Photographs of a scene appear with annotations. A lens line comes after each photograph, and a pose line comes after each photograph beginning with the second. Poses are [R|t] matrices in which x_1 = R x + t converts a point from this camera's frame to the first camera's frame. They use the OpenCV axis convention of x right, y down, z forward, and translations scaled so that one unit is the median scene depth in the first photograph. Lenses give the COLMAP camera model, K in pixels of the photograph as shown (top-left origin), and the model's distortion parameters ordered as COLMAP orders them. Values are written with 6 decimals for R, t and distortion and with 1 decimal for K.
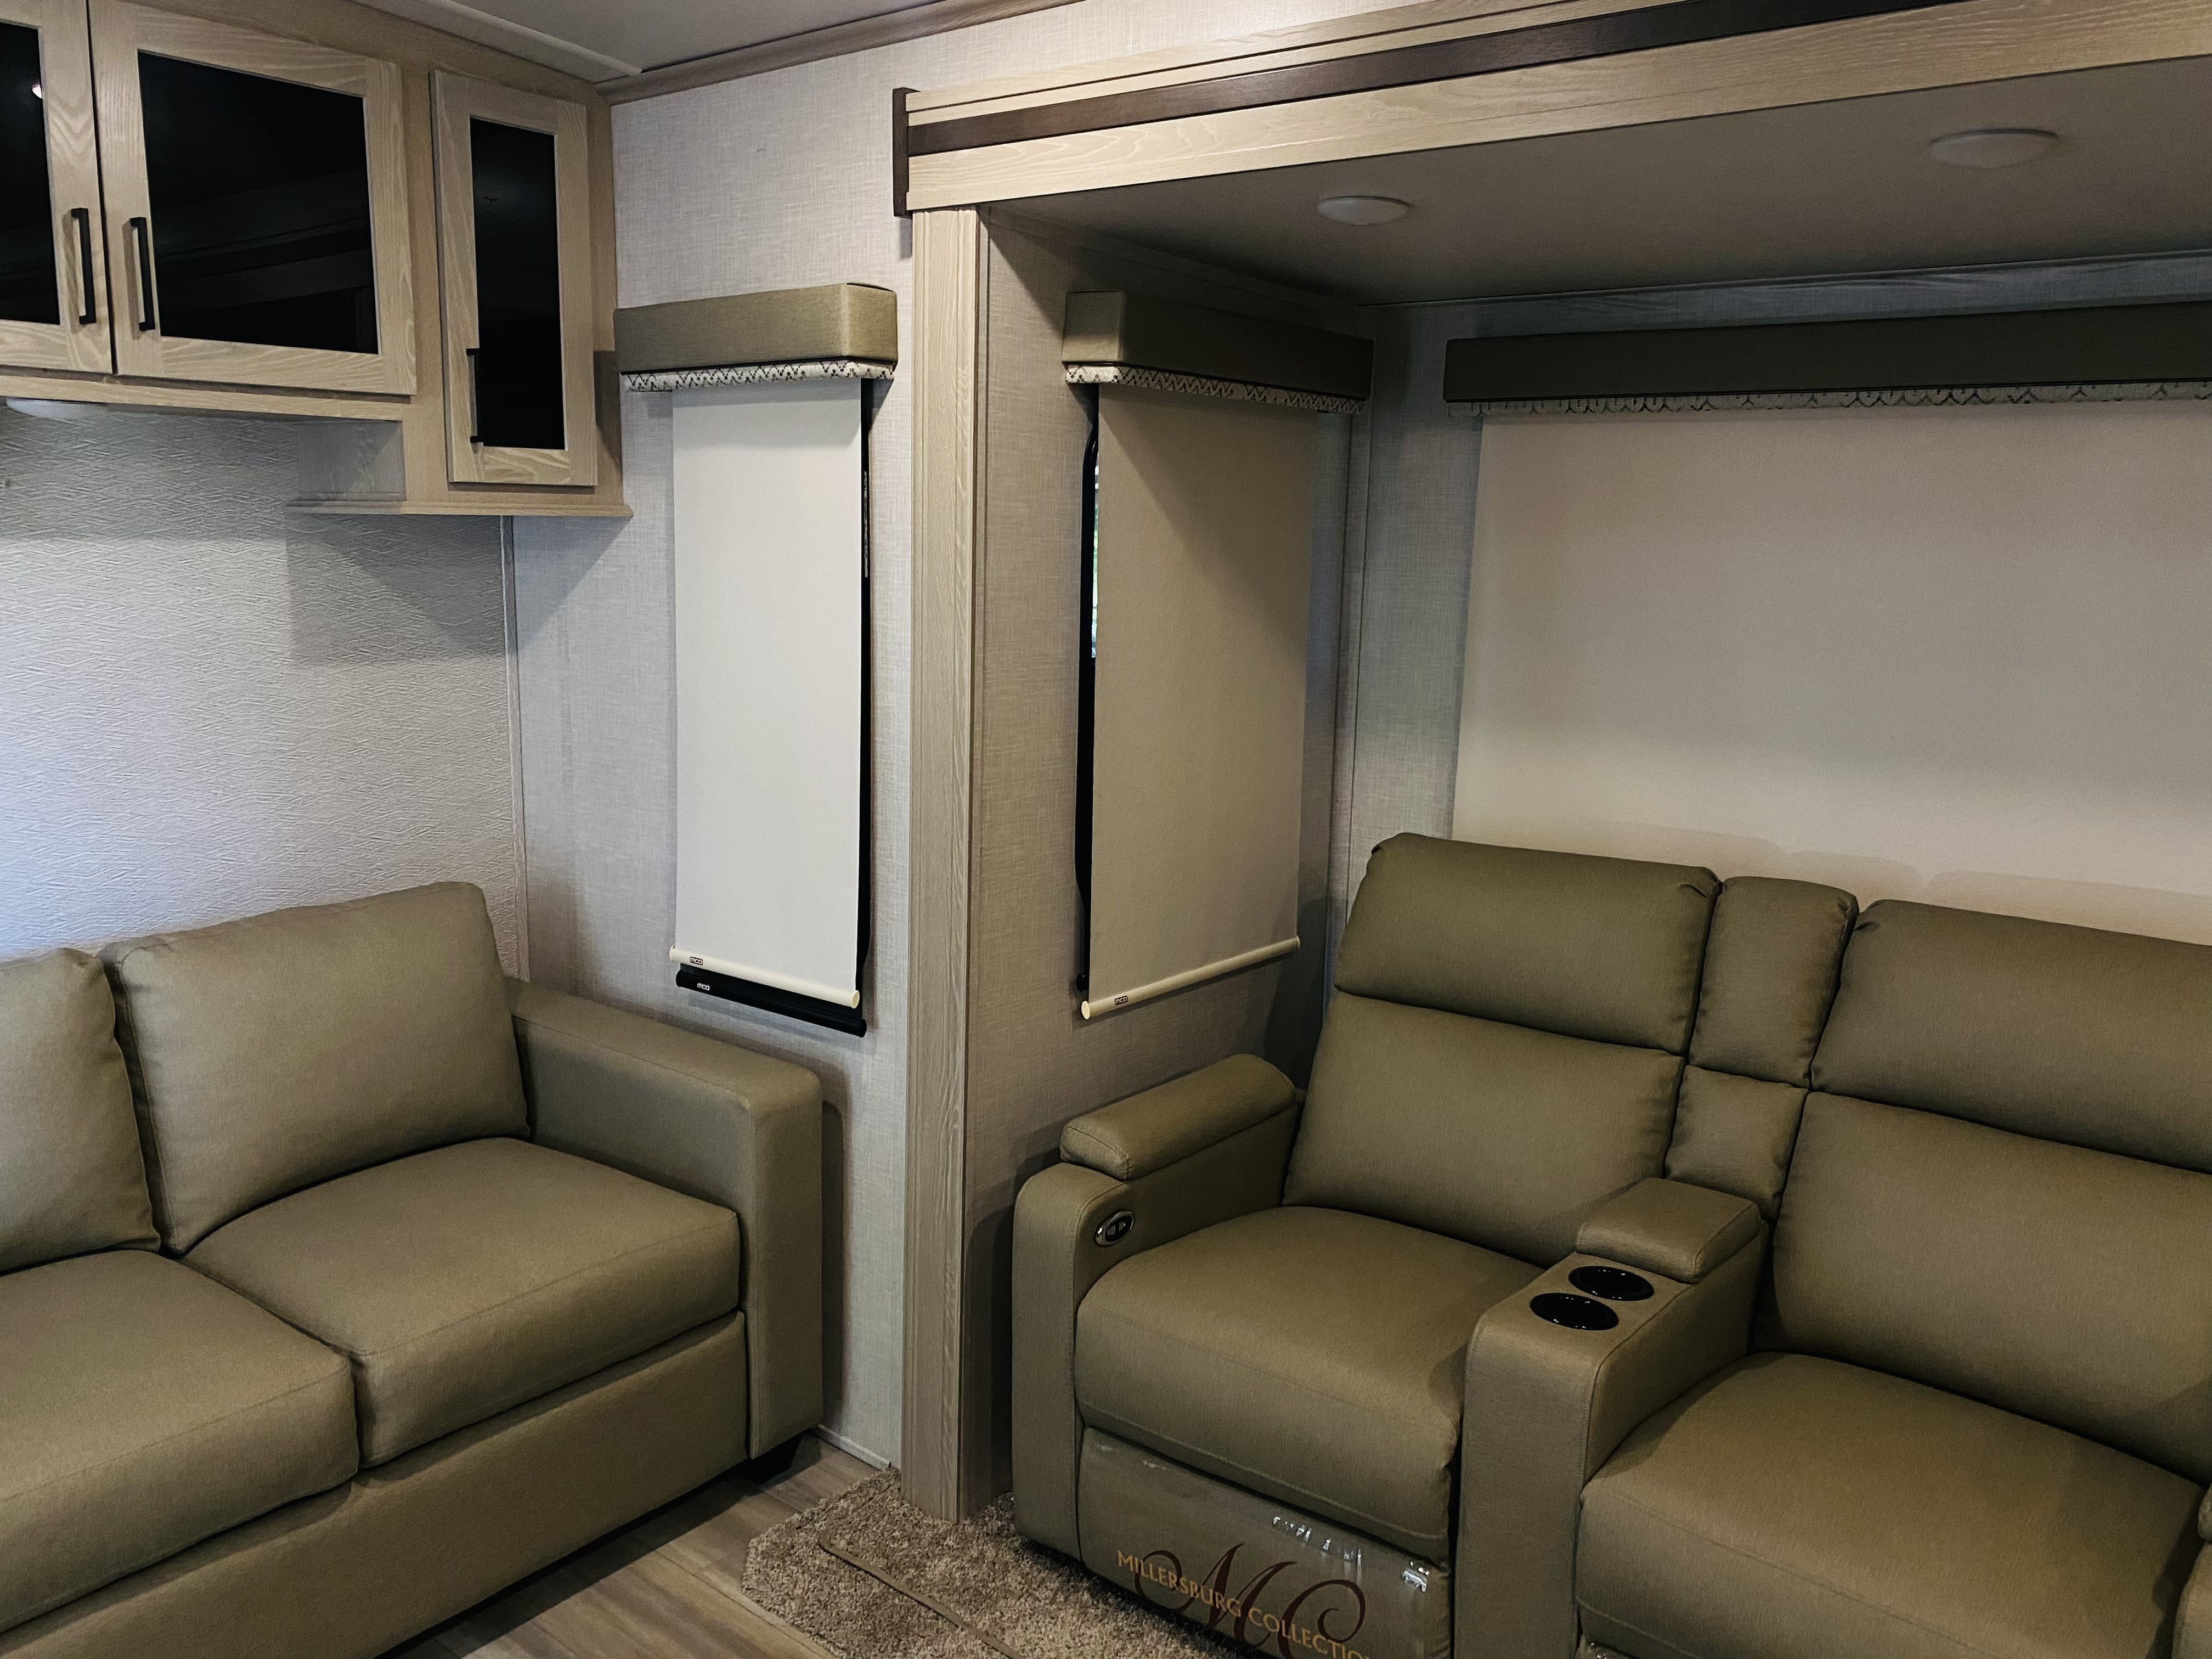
lens RADIAL K [[1696.5, 0, 1106.0], [0, 1696.5, 829.5], [0, 0, 1]] dist [0.047012, -0.074941]
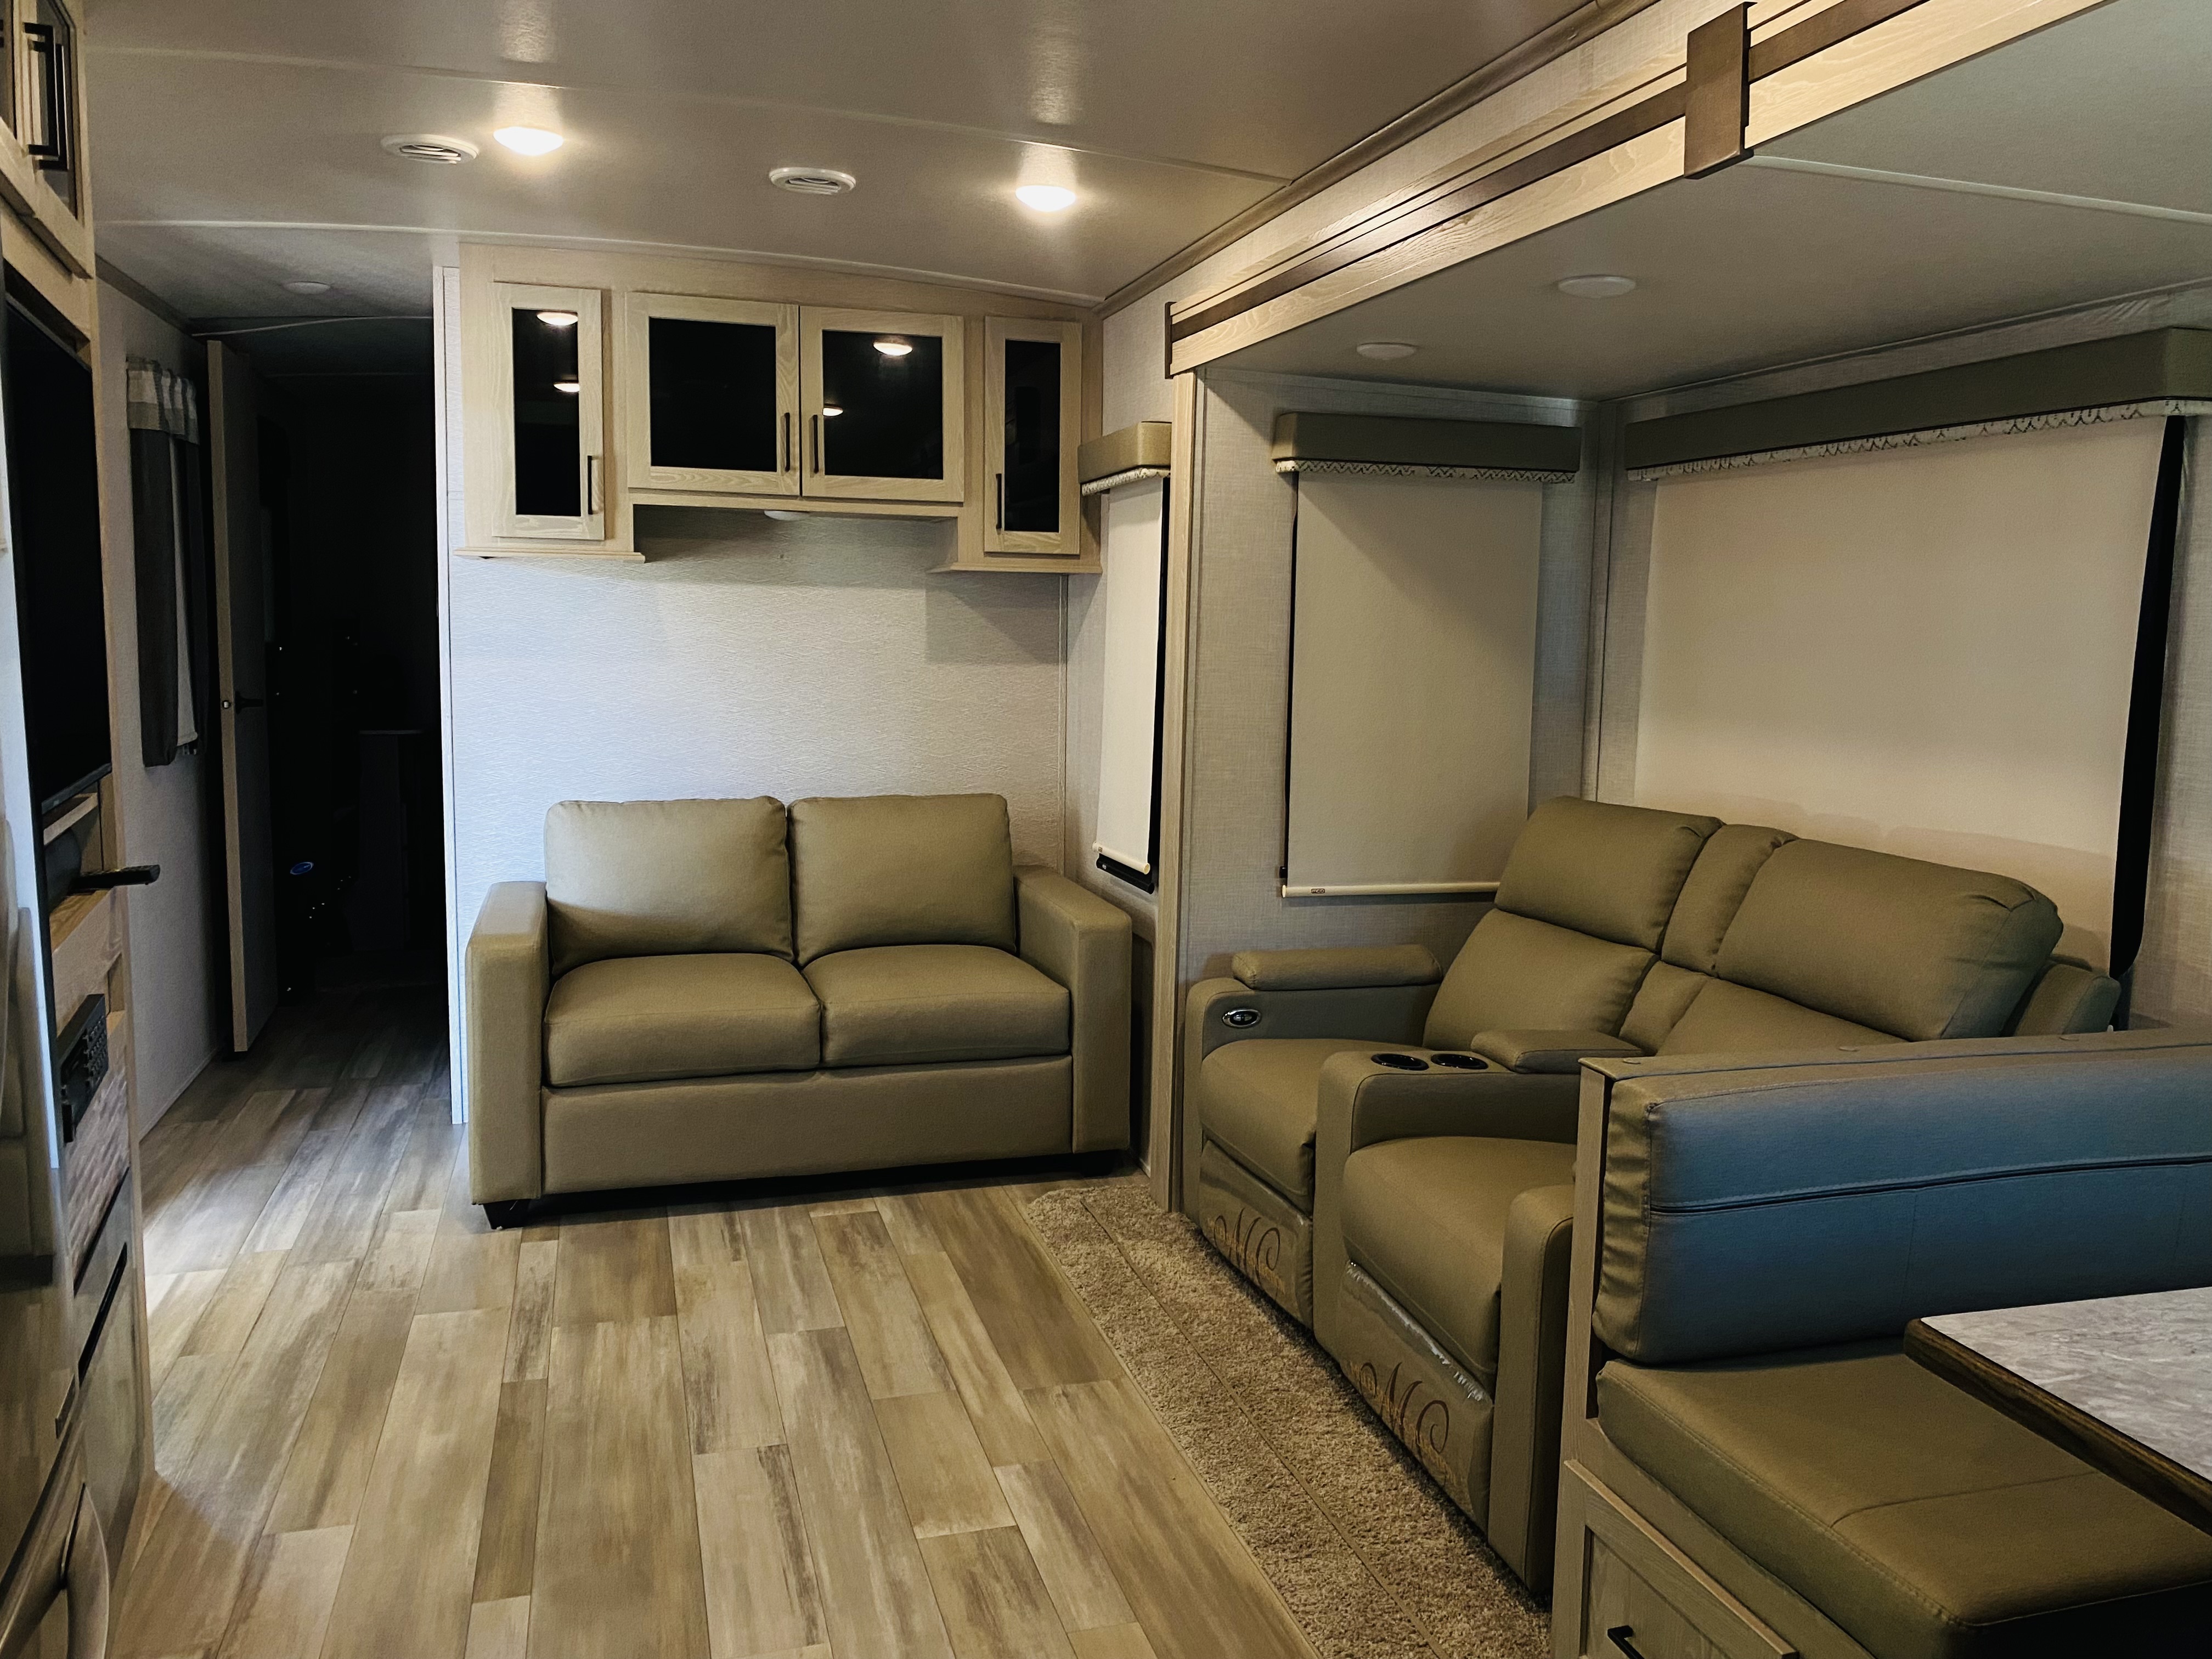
lens RADIAL K [[1646.4, 0, 1106.0], [0, 1646.4, 829.5], [0, 0, 1]] dist [0.131976, -0.324547]
pose [[0.826335, 0.064813, -0.559437, 0.700837], [-0.099759, 0.994493, -0.032137, 0.121883], [0.554273, 0.082365, 0.828250, -0.302199]]
